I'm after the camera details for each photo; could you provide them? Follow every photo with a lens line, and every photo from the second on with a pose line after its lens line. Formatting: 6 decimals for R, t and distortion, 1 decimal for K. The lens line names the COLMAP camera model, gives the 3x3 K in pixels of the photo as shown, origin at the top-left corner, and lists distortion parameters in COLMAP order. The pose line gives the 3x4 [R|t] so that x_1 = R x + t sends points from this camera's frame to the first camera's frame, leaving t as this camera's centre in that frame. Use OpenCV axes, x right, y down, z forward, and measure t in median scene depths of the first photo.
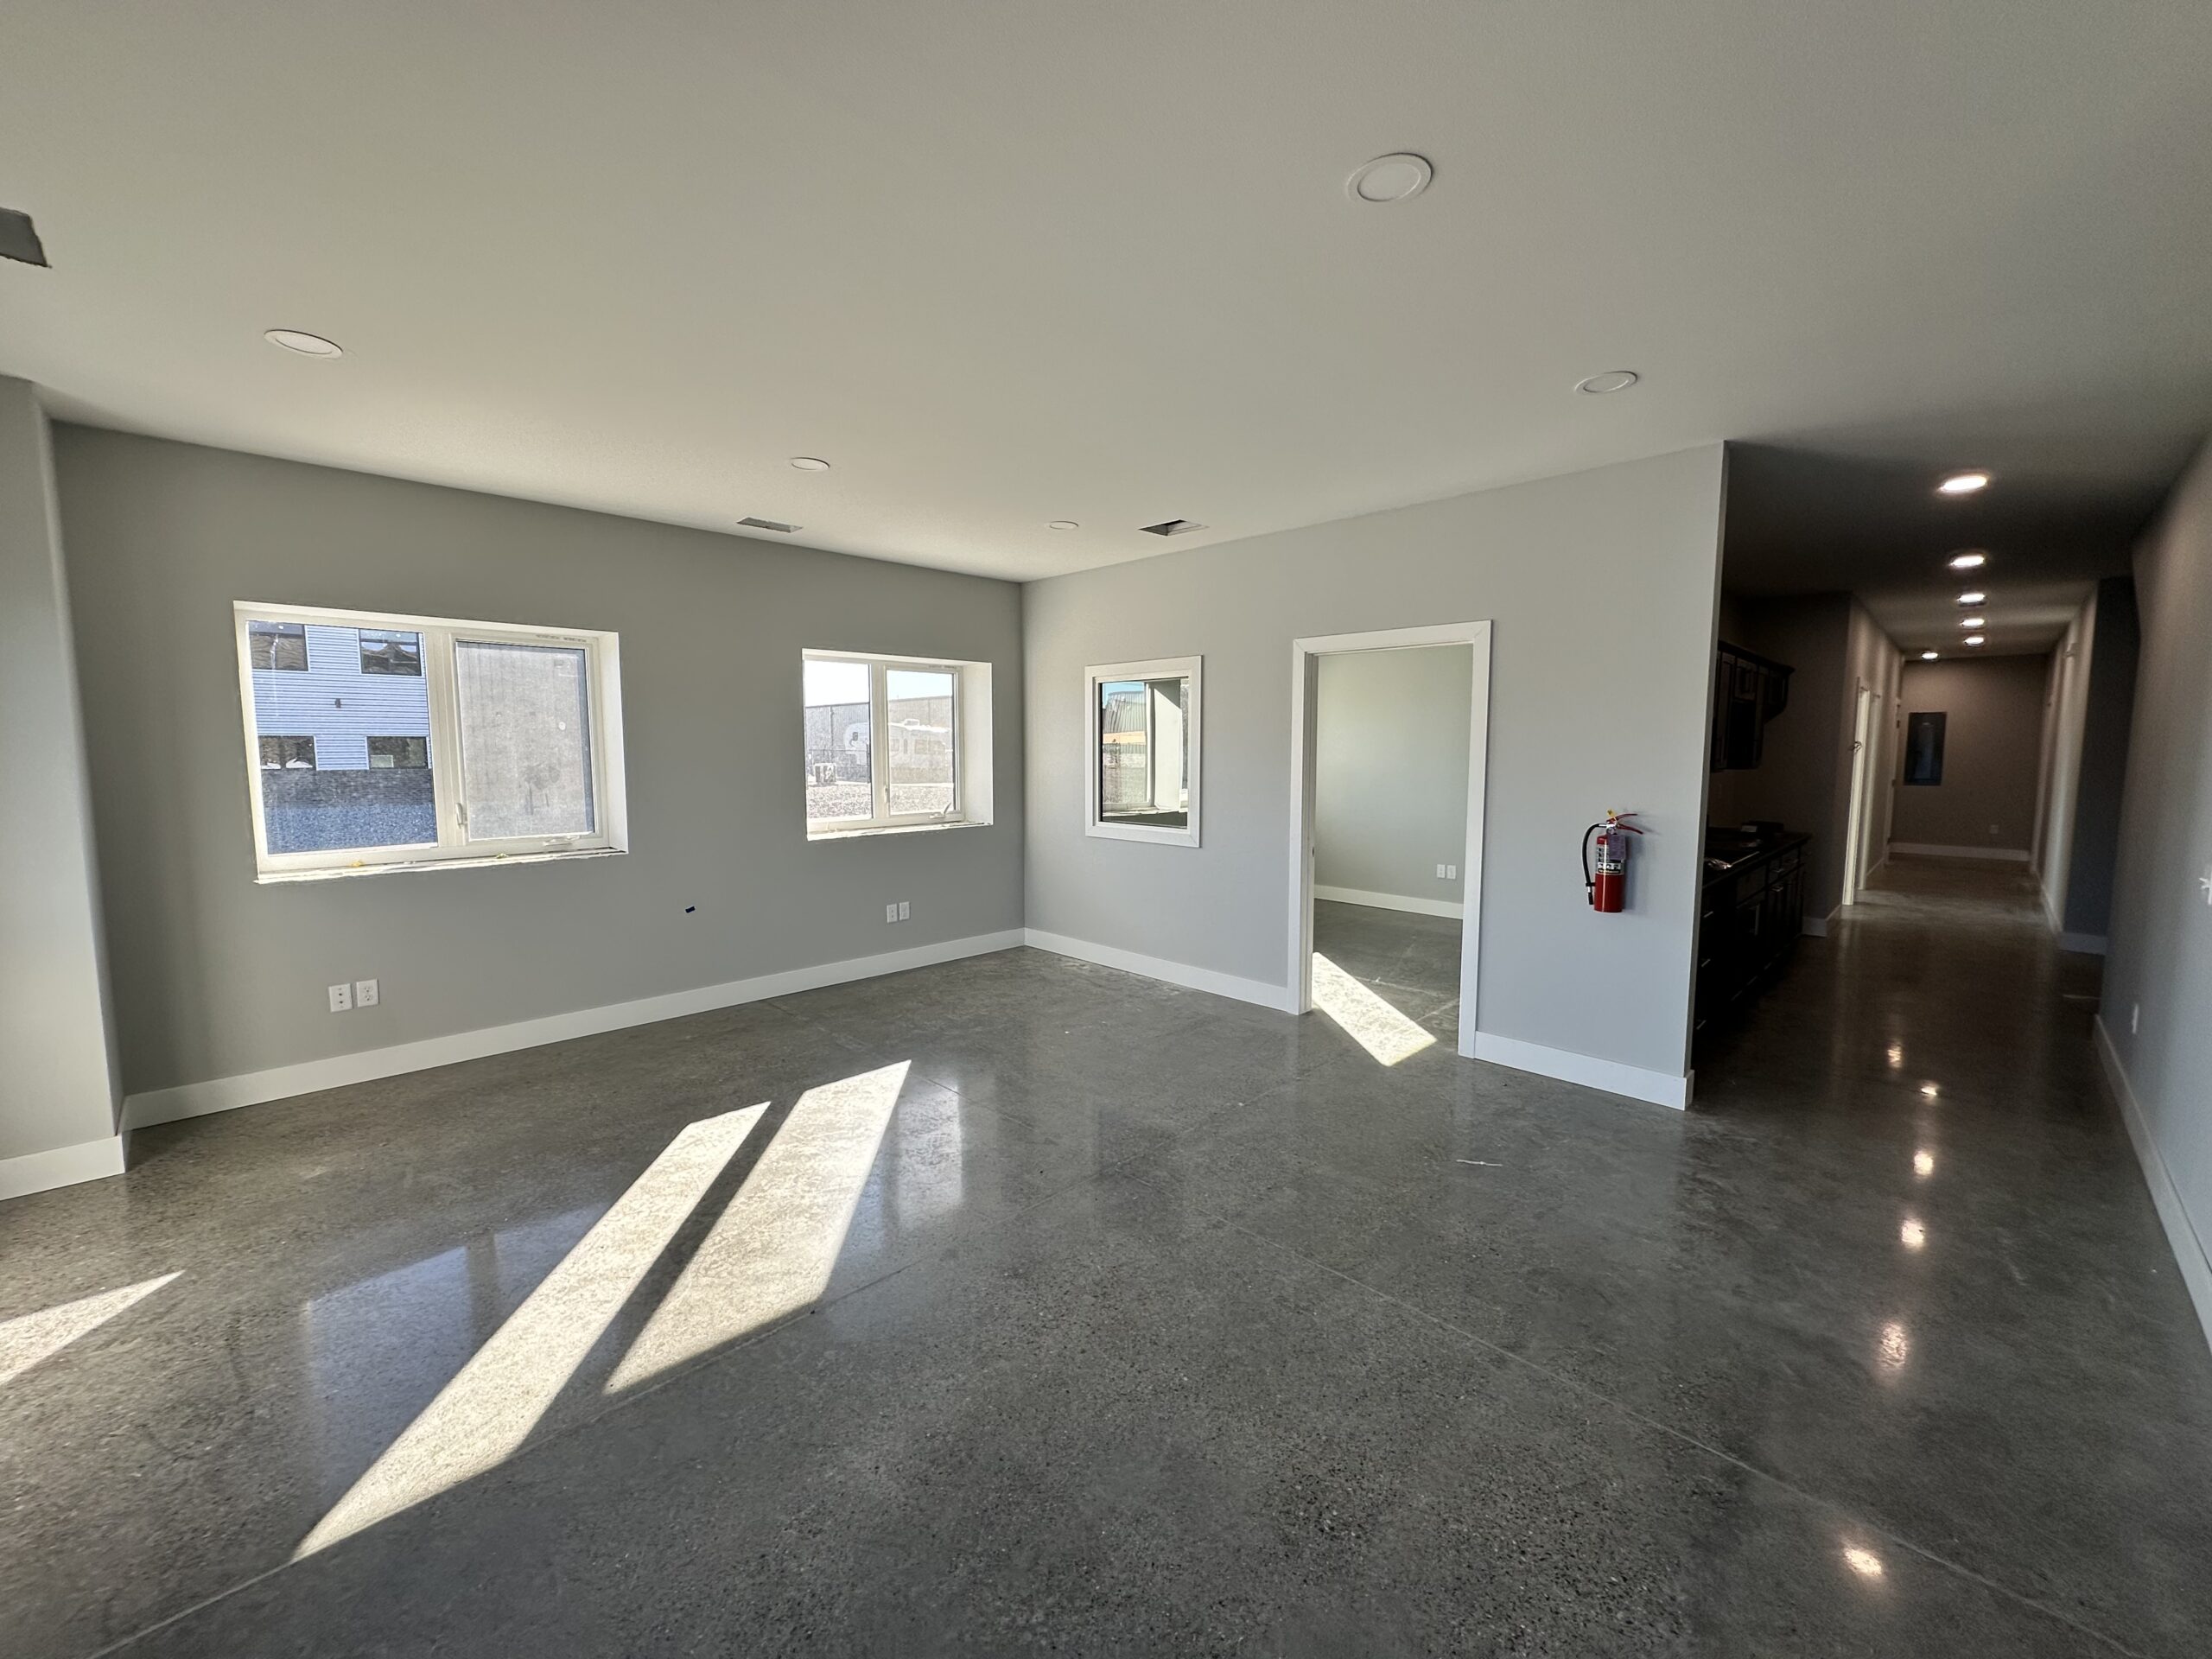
lens RADIAL K [[898.4, 0, 1106.0], [0, 898.4, 829.5], [0, 0, 1]] dist [-0.000147, -0.000013]
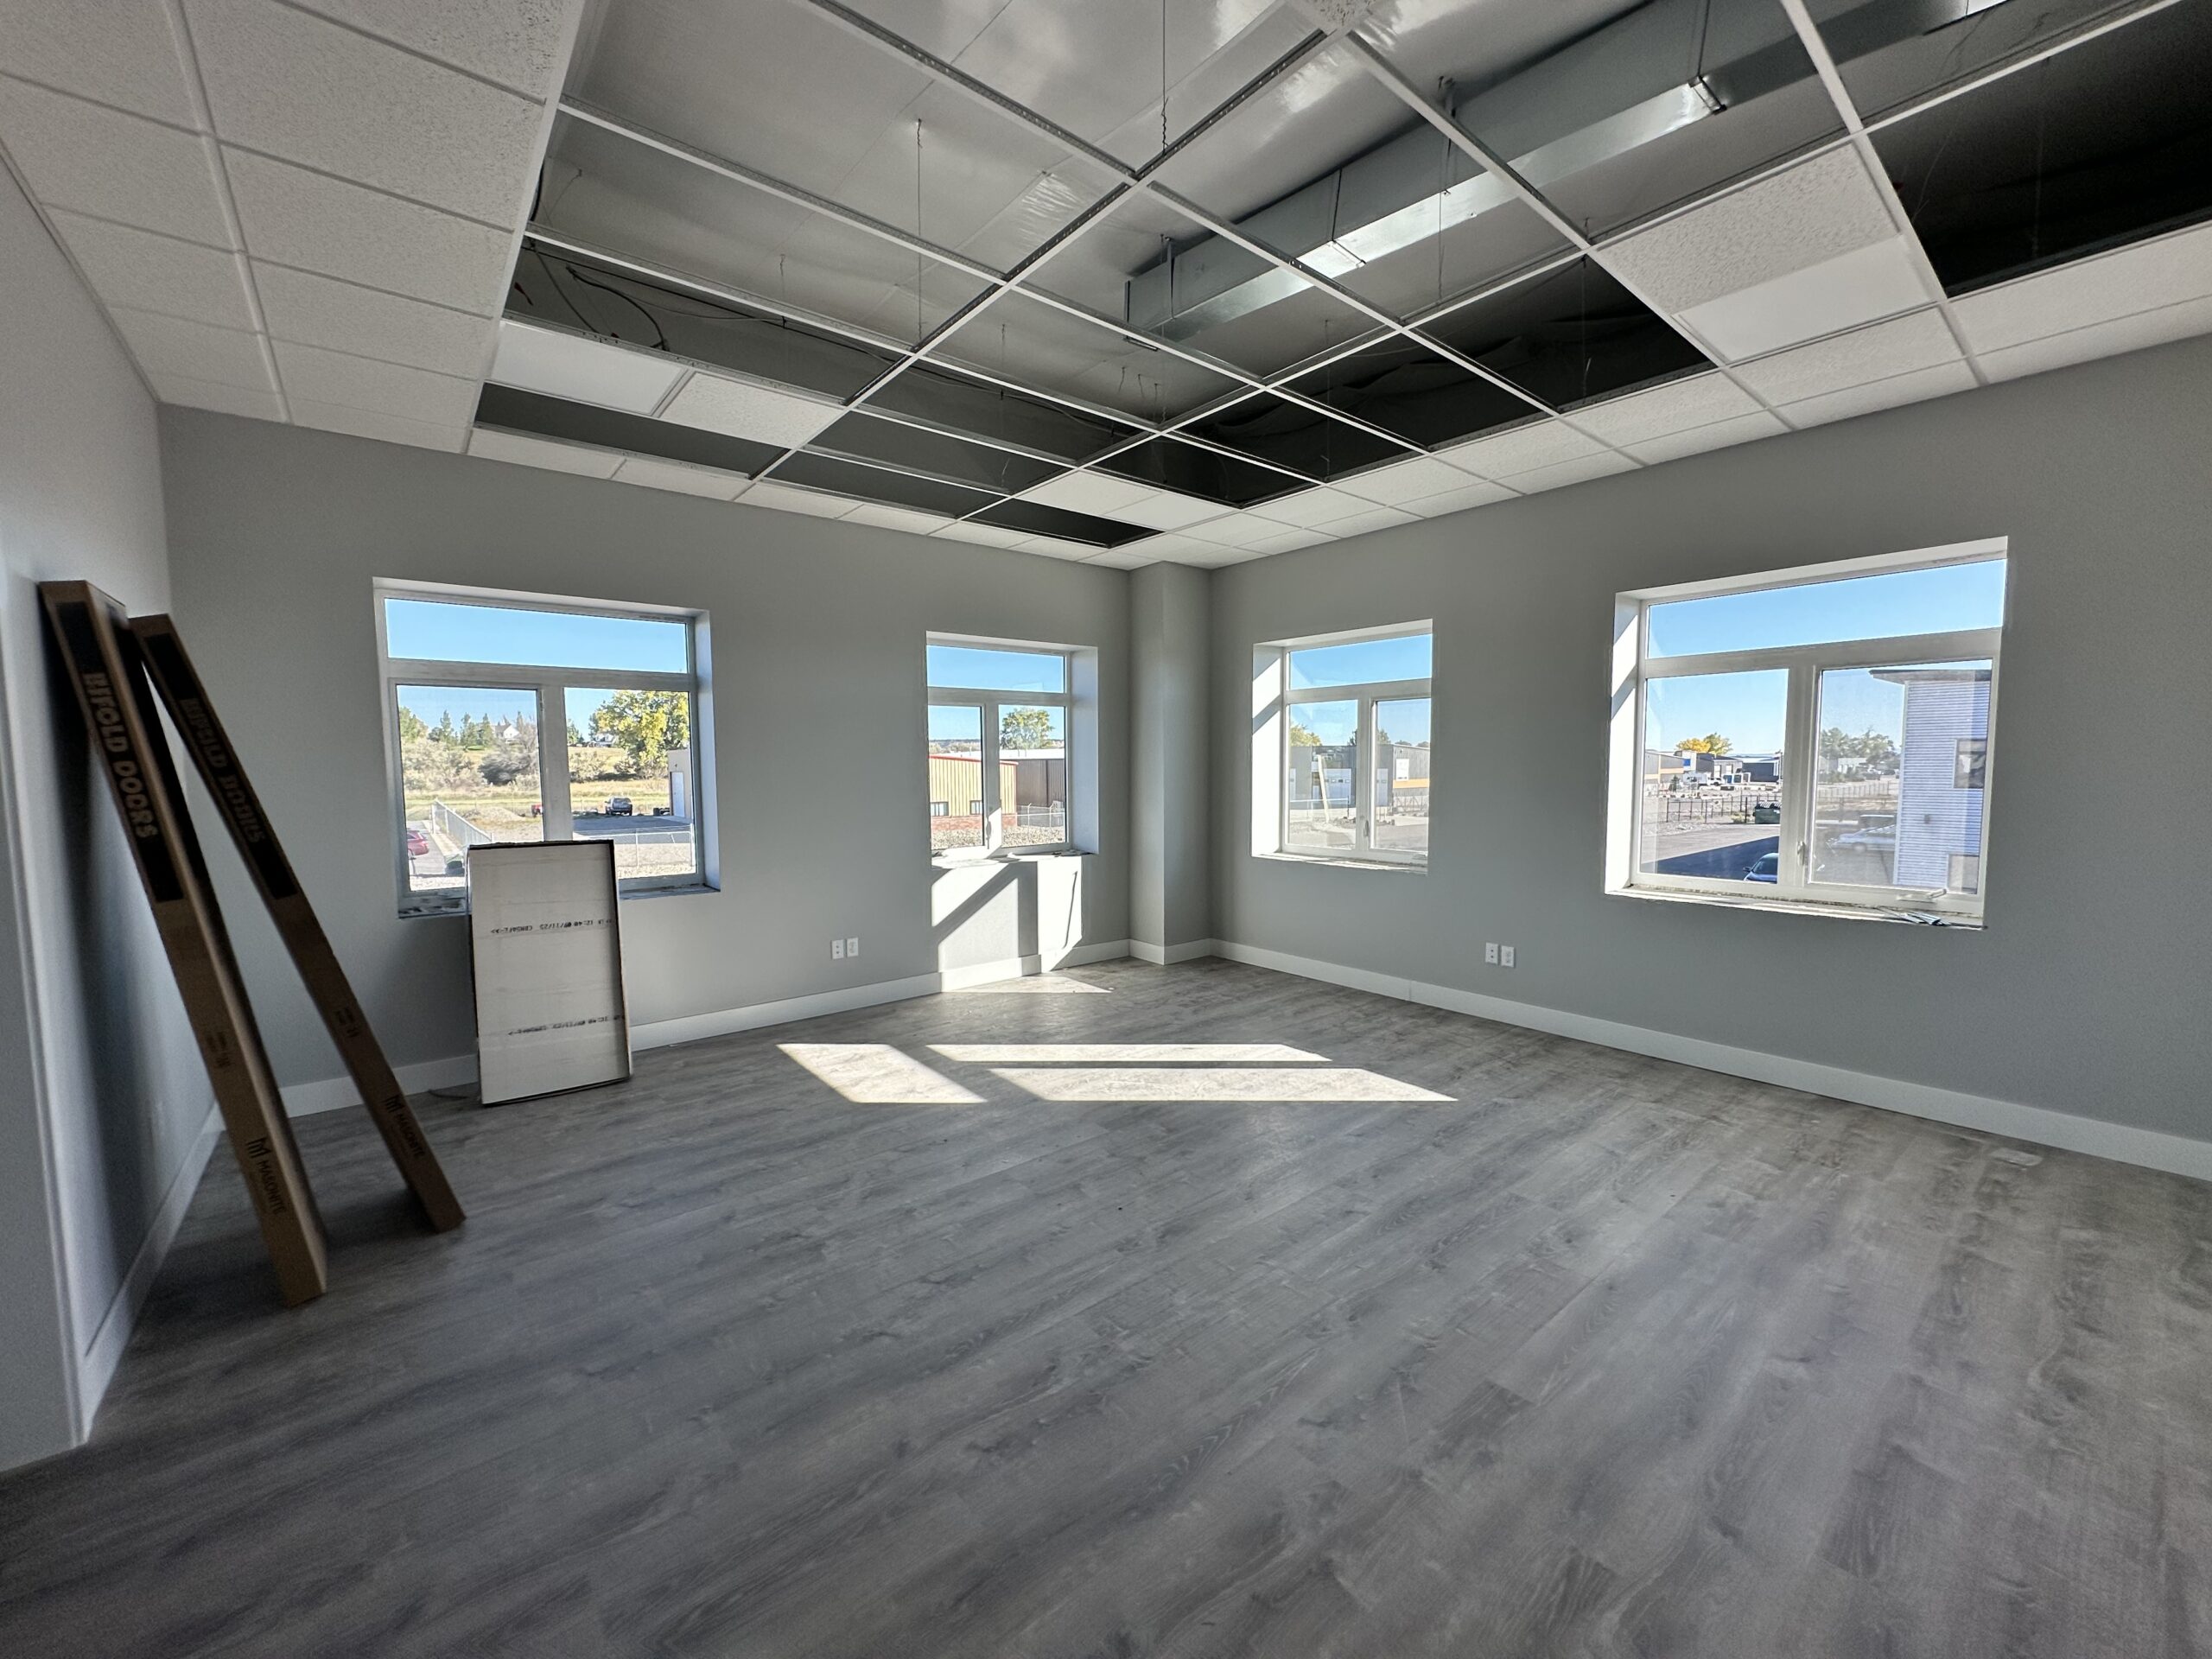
lens RADIAL K [[876.0, 0, 1106.0], [0, 876.0, 829.5], [0, 0, 1]] dist [-0.000089, -0.000003]
pose [[-0.101371, 0.075462, -0.991983, 0.933235], [-0.087700, 0.992559, 0.084468, -0.114660], [0.990976, 0.095559, -0.093998, 0.792953]]
